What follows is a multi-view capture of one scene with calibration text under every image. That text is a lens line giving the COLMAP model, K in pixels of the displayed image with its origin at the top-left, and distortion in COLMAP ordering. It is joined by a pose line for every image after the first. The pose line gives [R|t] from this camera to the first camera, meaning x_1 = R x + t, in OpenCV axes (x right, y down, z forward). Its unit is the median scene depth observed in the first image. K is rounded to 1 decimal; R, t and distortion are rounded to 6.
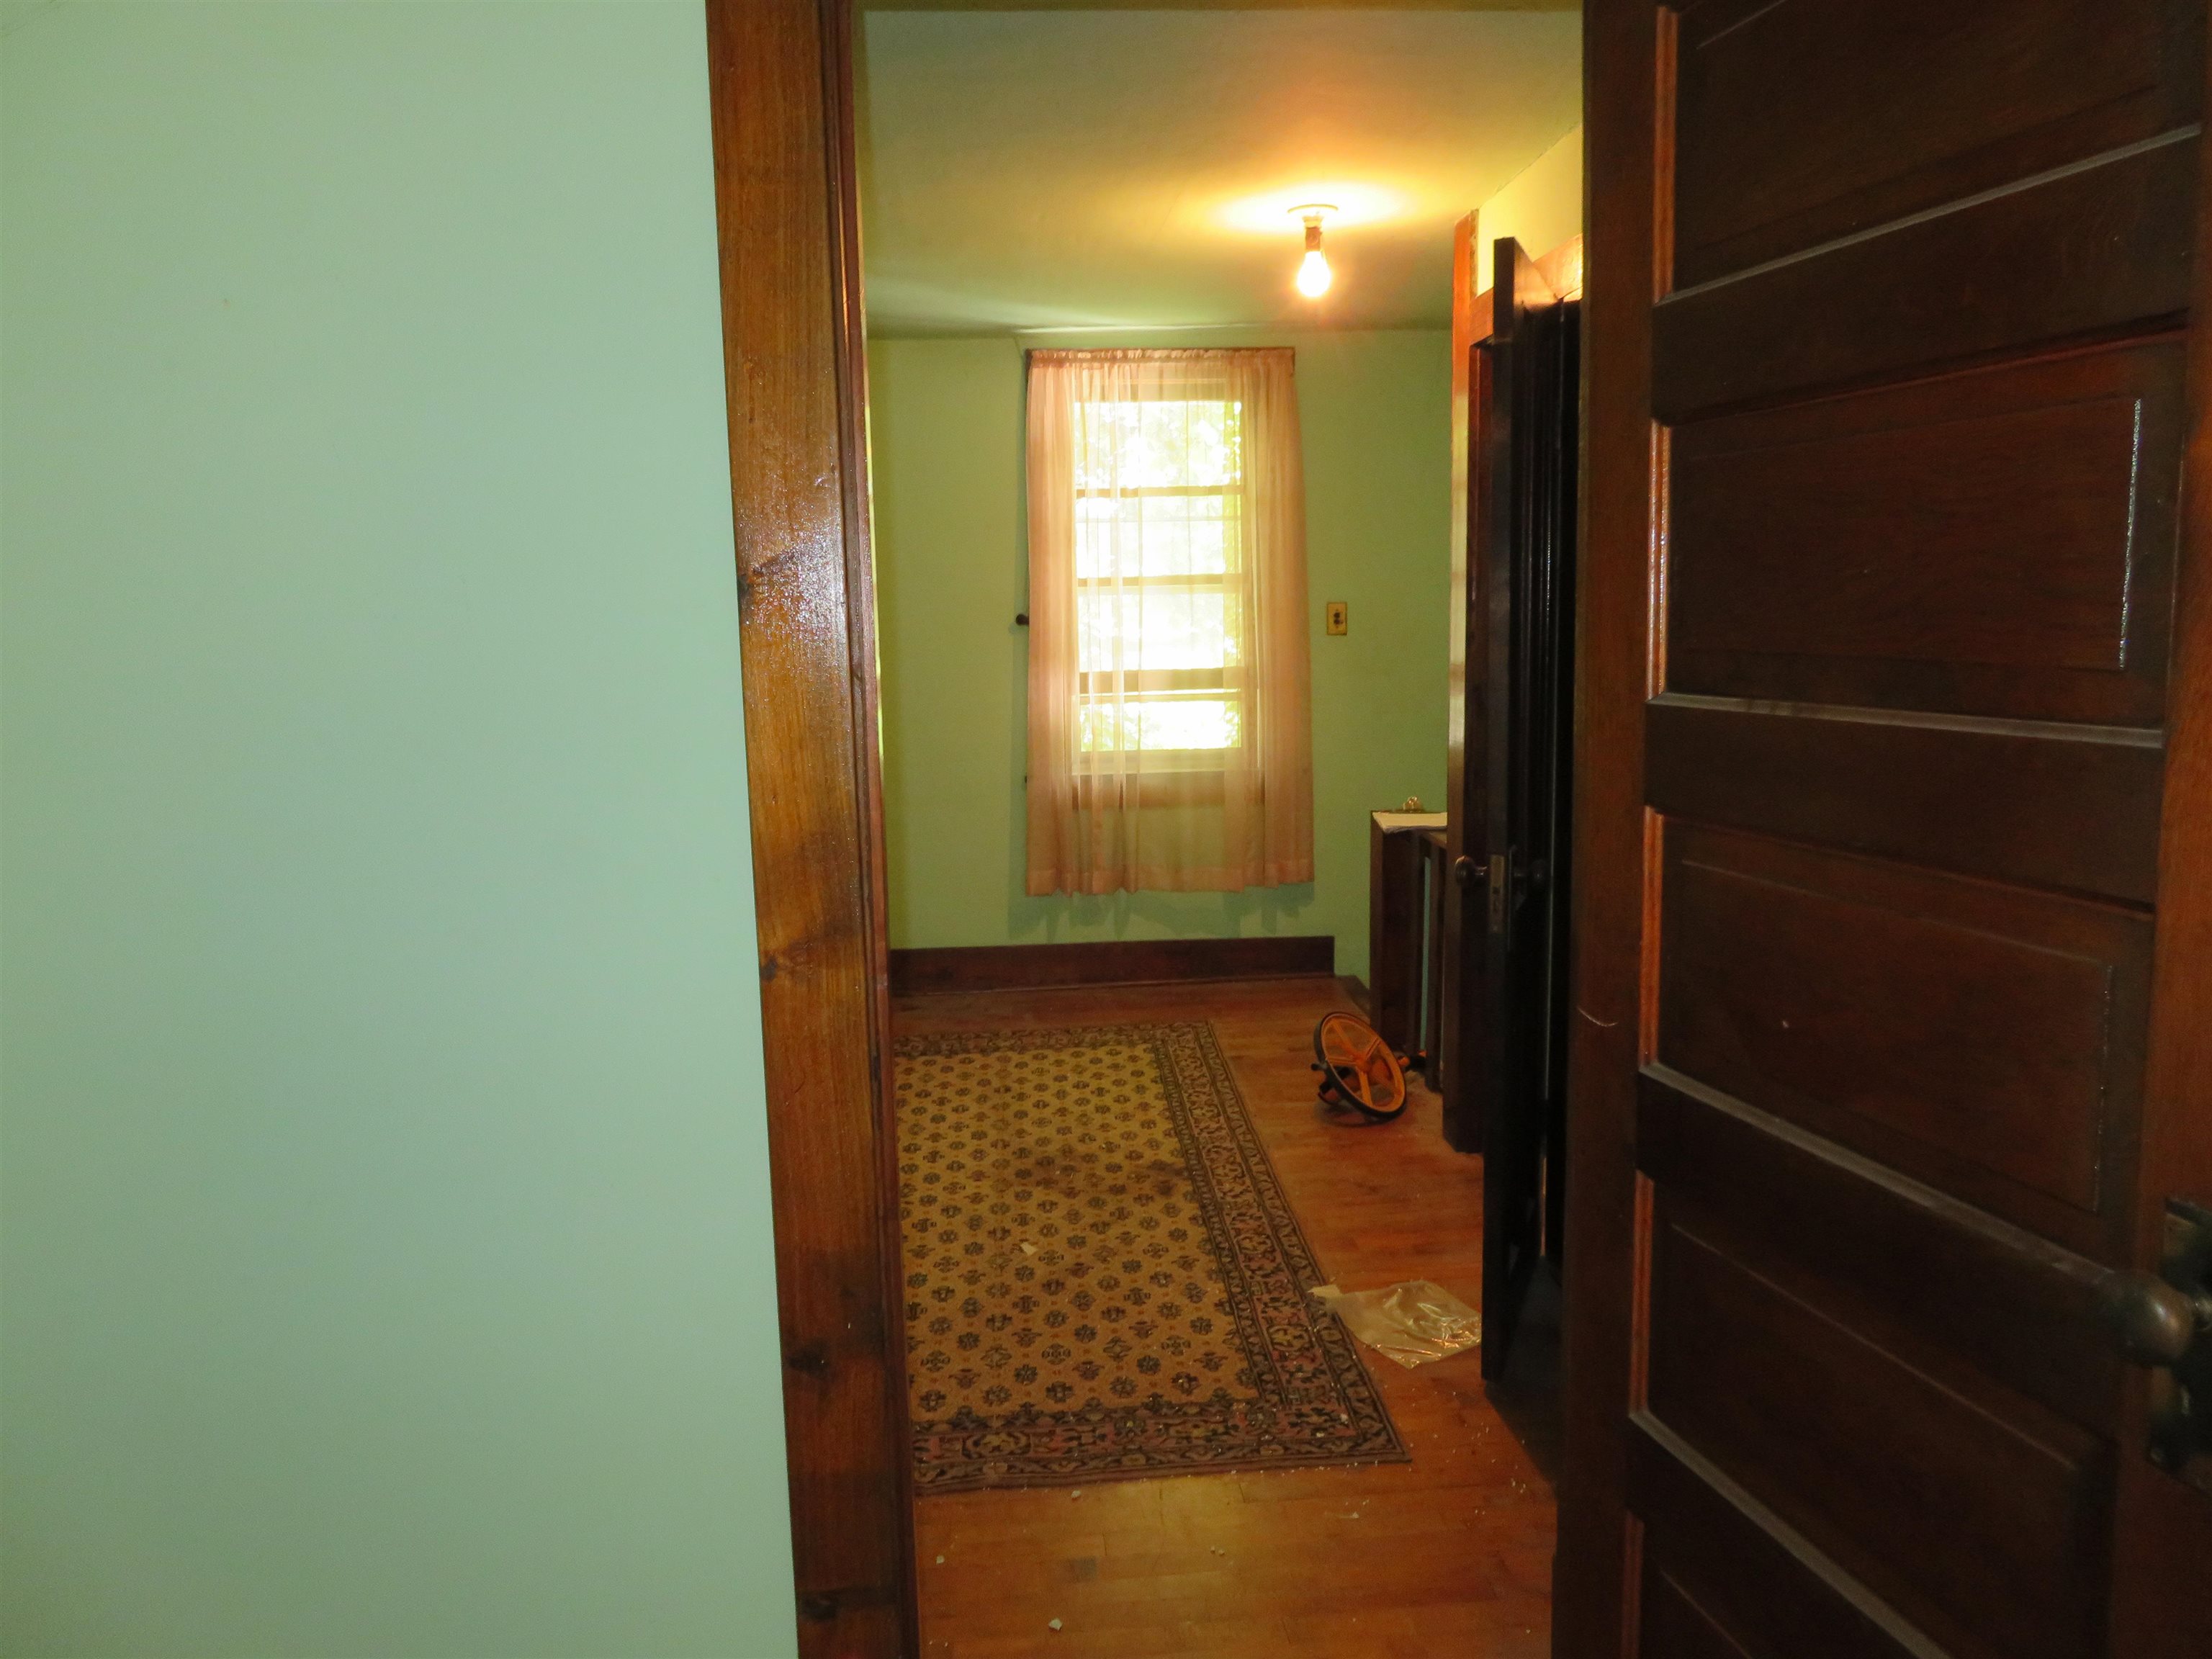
lens RADIAL K [[1579.4, 0, 1107.6], [0, 1579.4, 829.3], [0, 0, 1]] dist [-0.010552, 0.008315]
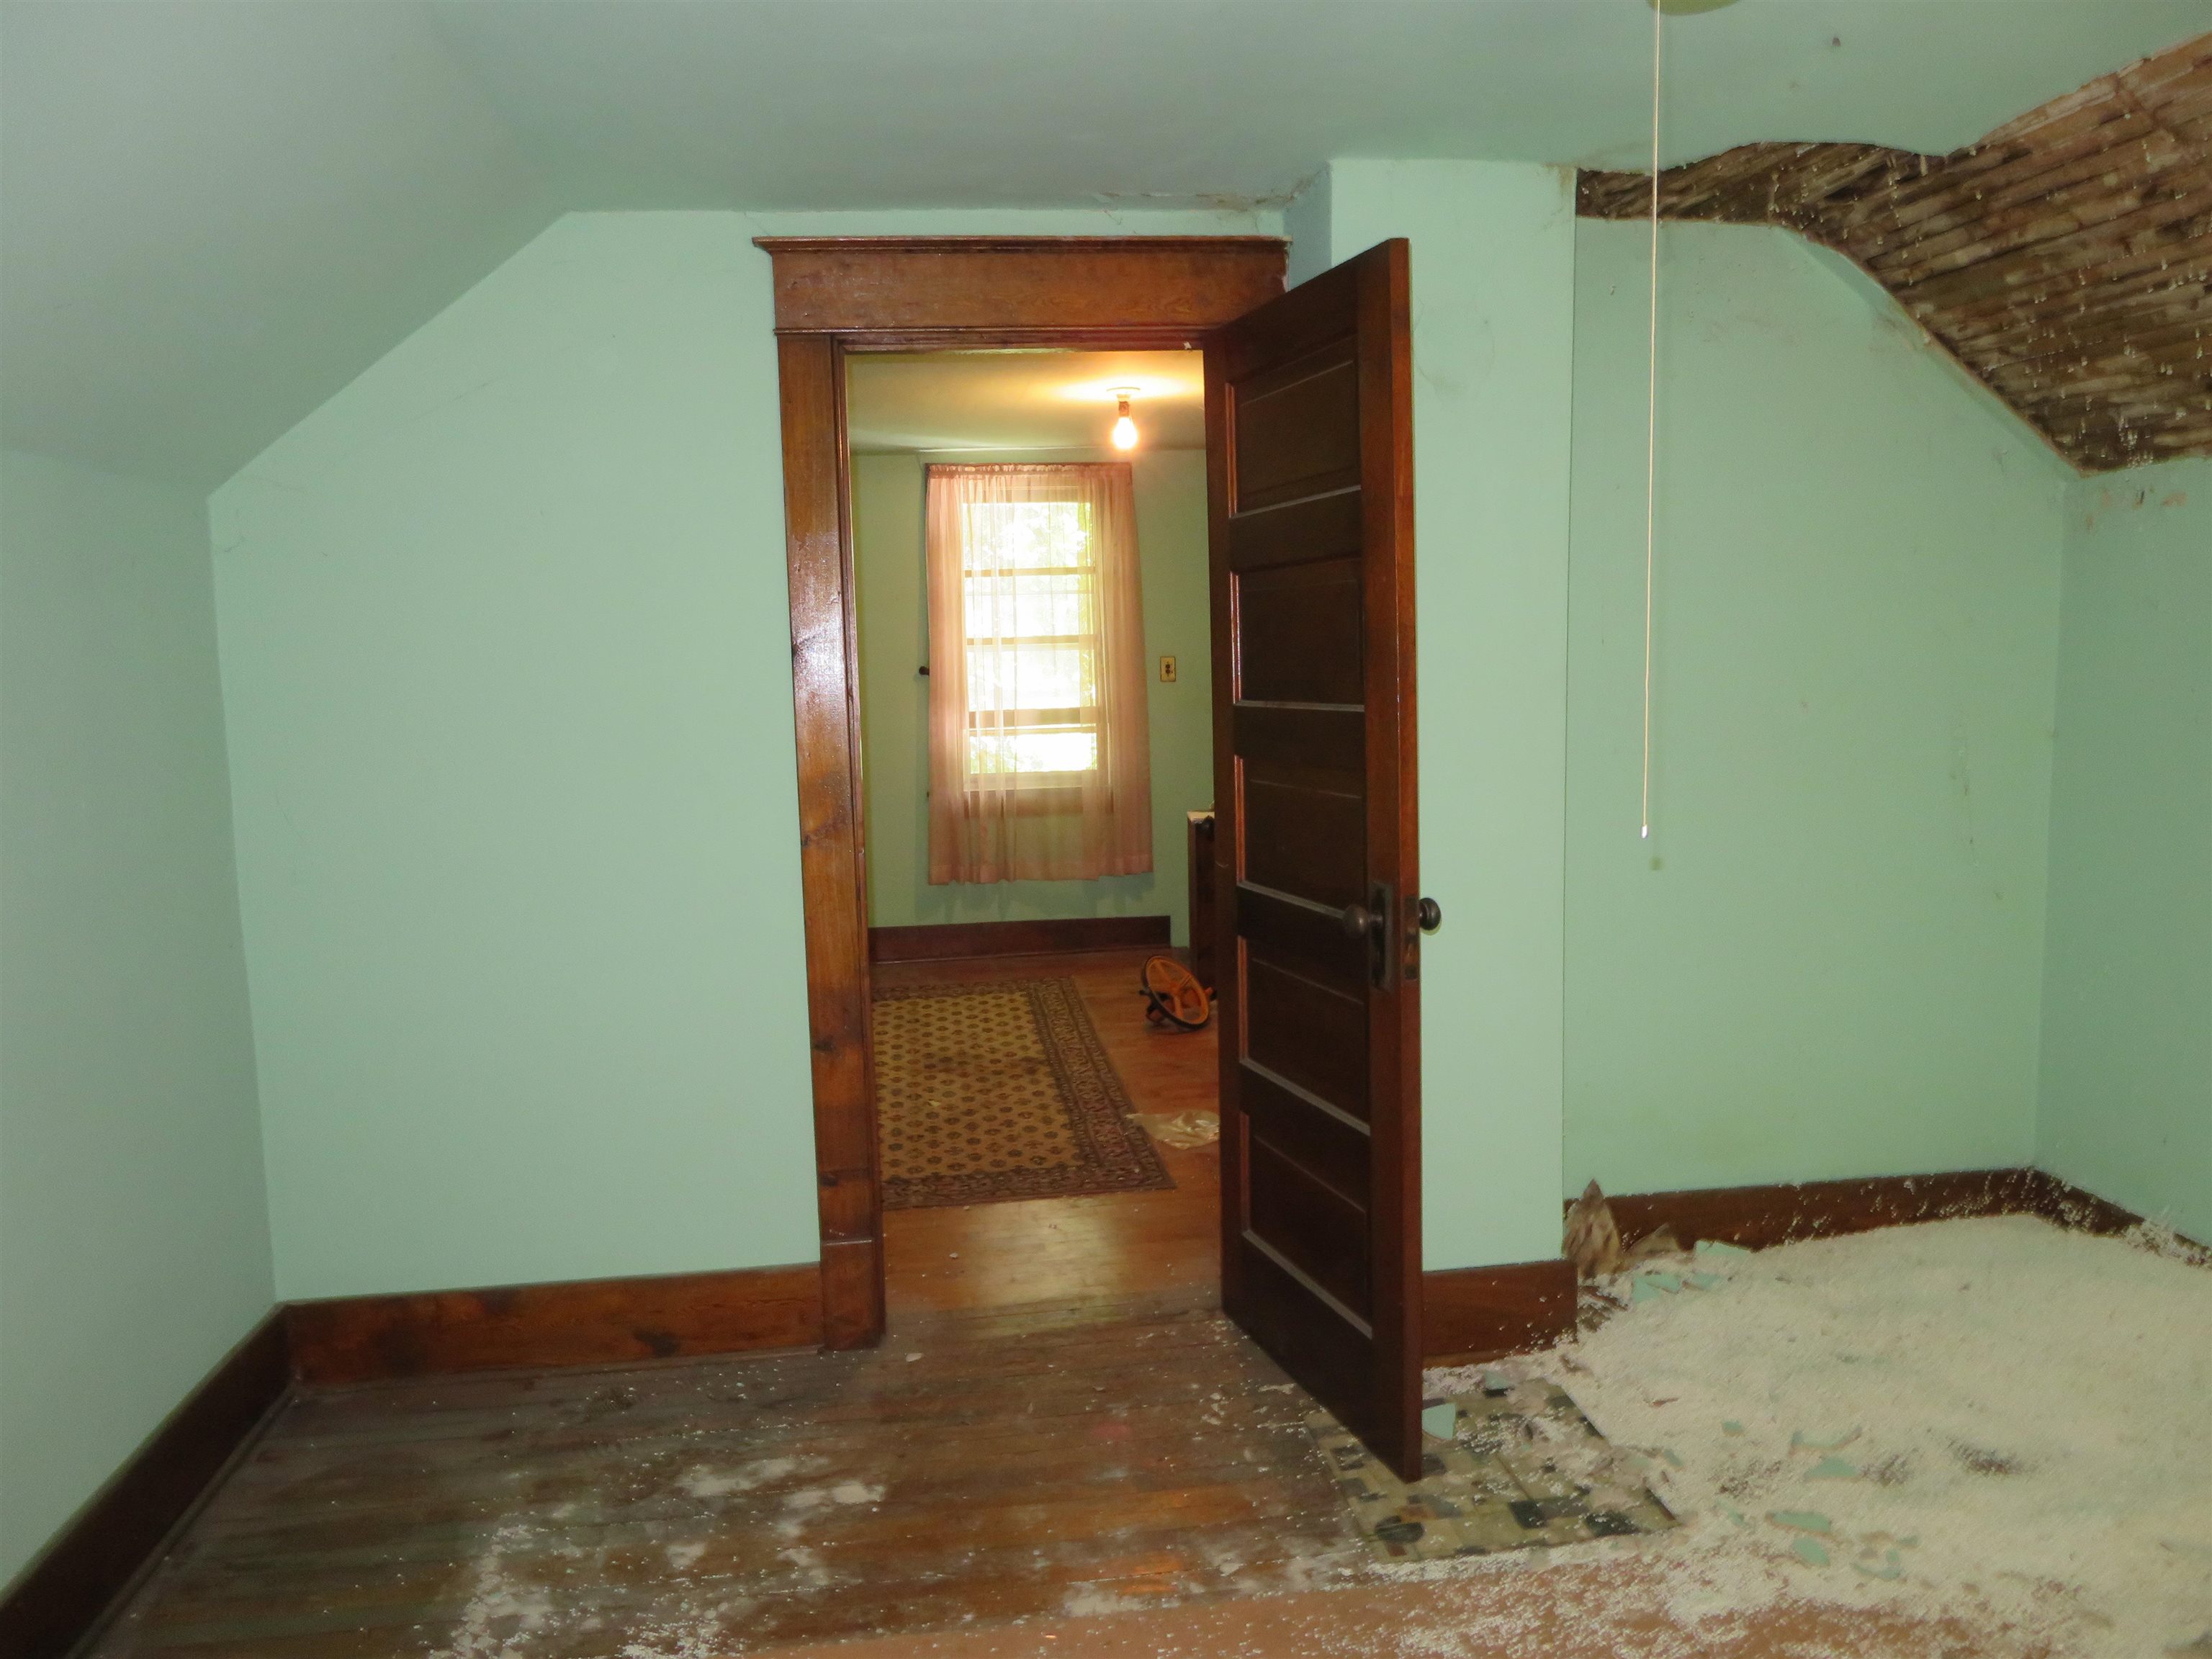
lens RADIAL K [[1579.4, 0, 1116.4], [0, 1579.4, 836.0], [0, 0, 1]] dist [-0.010552, 0.008315]
pose [[0.997454, -0.010736, 0.070496, 0.012537], [0.012813, 0.999495, -0.029078, 0.049984], [-0.070148, 0.029907, 0.997088, -0.351121]]
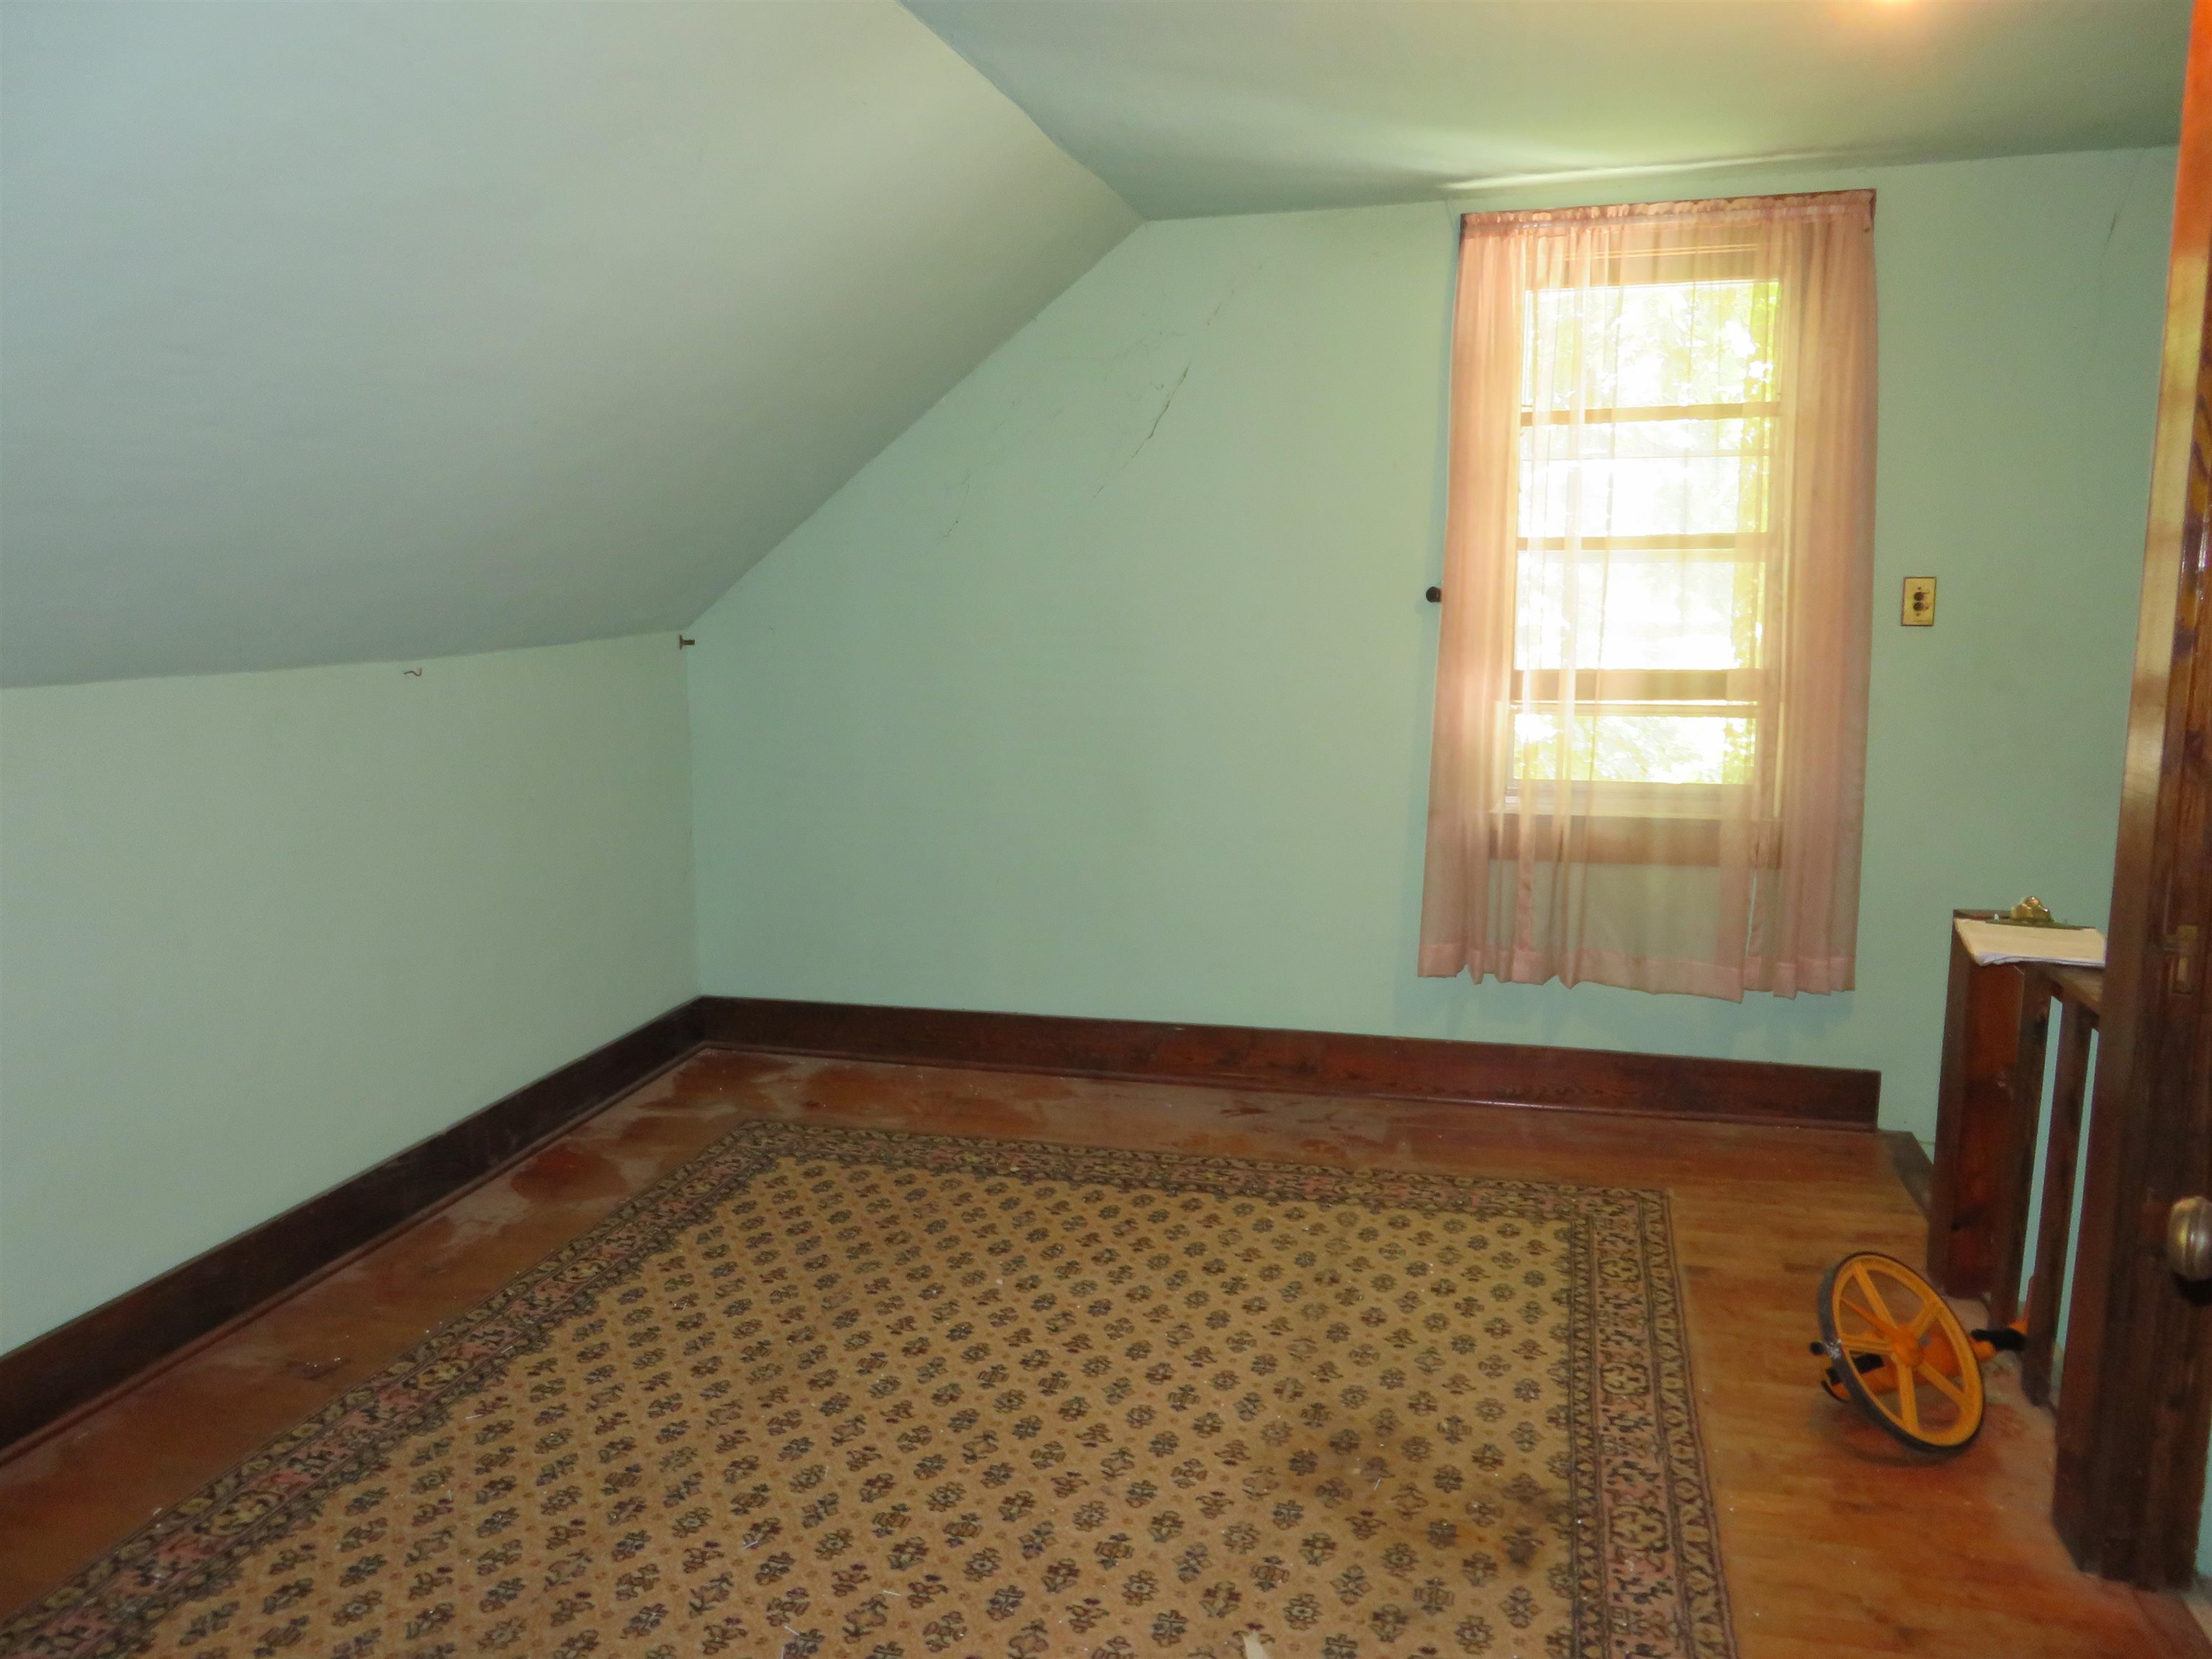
lens RADIAL K [[1579.4, 0, 1103.4], [0, 1579.4, 825.2], [0, 0, 1]] dist [-0.010552, 0.008315]
pose [[0.943627, 0.062781, -0.325002, 0.053283], [-0.058381, 0.998023, 0.023282, -0.042928], [0.325821, -0.002995, 0.945427, 0.321158]]
